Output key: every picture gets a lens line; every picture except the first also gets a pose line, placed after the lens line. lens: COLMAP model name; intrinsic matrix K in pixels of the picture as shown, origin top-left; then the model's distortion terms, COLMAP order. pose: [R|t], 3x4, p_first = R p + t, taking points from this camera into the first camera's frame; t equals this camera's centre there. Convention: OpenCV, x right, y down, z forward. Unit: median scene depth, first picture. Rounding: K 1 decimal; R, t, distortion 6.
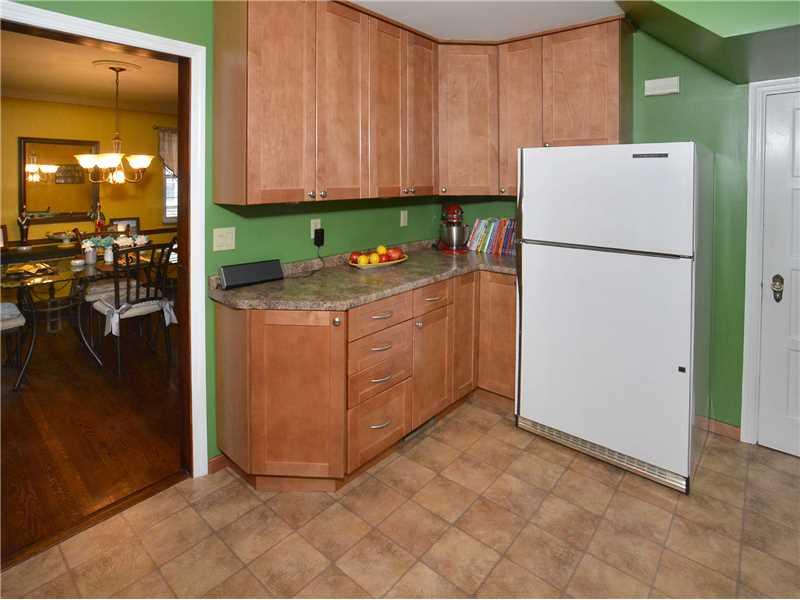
lens RADIAL K [[412.1, 0, 397.4], [0, 412.1, 285.9], [0, 0, 1]] dist [-0.026471, 0.001245]
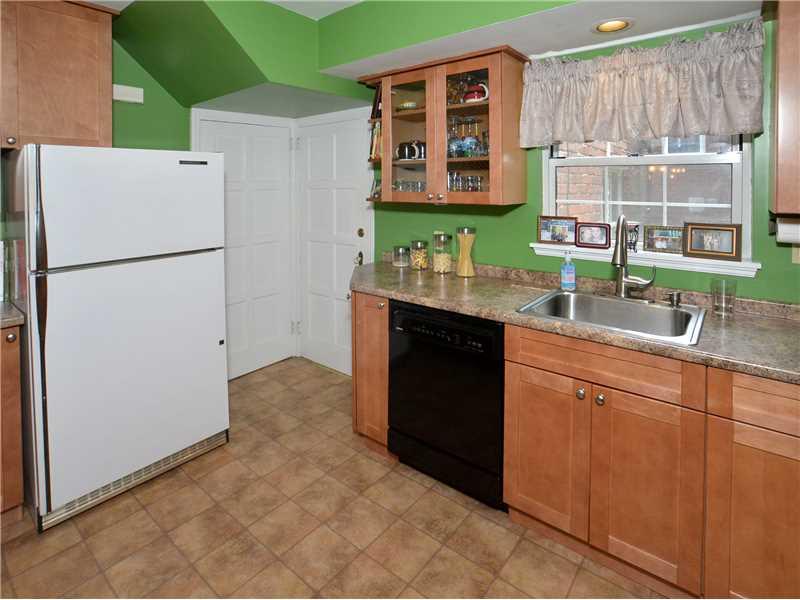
lens RADIAL K [[433.3, 0, 401.0], [0, 433.3, 269.6], [0, 0, 1]] dist [-0.047954, 0.000904]
pose [[-0.035624, -0.207092, 0.977673, -0.485909], [0.247894, 0.945888, 0.209392, -0.117934], [-0.968132, 0.249818, 0.017640, 0.402492]]
